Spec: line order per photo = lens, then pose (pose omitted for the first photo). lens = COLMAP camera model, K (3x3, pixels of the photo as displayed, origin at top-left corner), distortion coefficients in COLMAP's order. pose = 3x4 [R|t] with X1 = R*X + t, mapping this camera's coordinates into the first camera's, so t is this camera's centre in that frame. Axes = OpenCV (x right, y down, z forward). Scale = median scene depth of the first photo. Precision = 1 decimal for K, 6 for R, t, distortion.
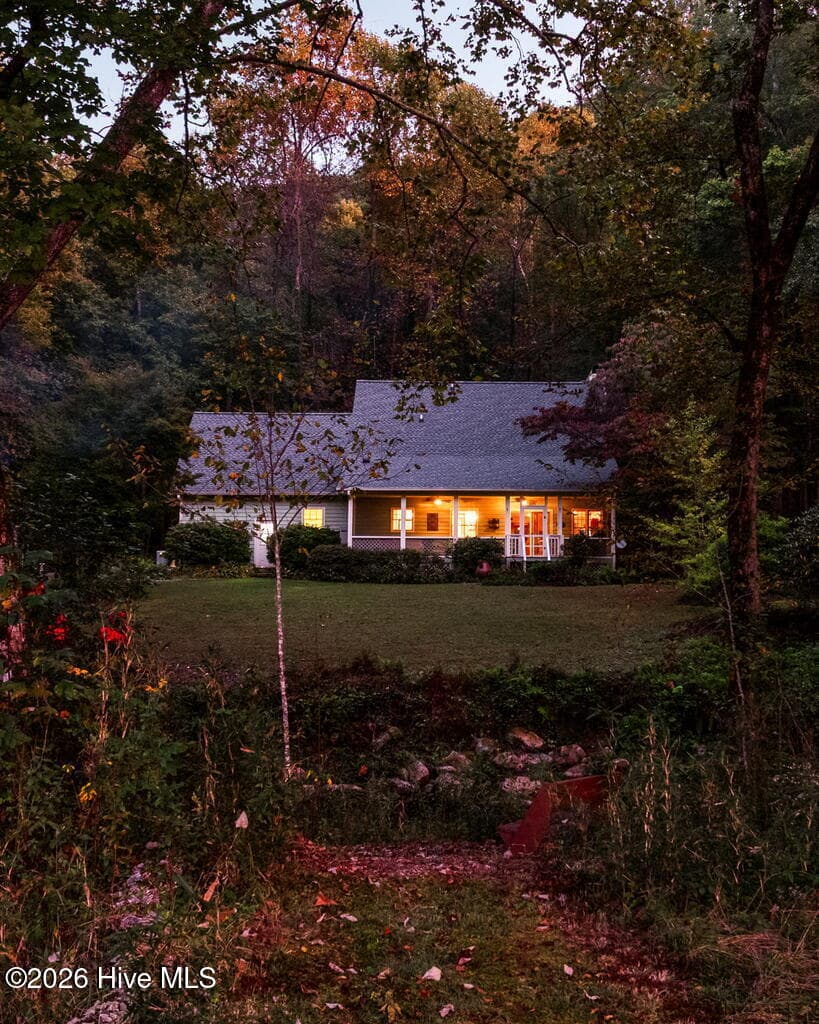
lens RADIAL K [[1402.8, 0, 409.5], [0, 1402.8, 512.0], [0, 0, 1]] dist [-0.008895, -0.011468]
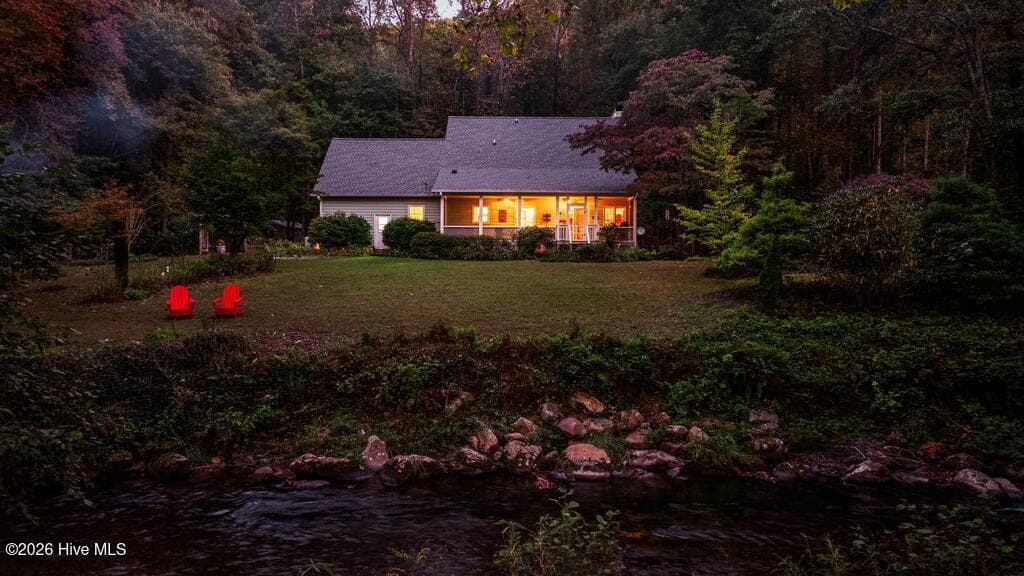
lens RADIAL K [[894.2, 0, 512.0], [0, 894.2, 288.0], [0, 0, 1]] dist [-0.000359, -0.000458]
pose [[0.999641, -0.000764, 0.026764, 0.002738], [-0.001418, 0.996679, 0.081421, 0.007324], [-0.026738, -0.081430, 0.996320, 0.140419]]
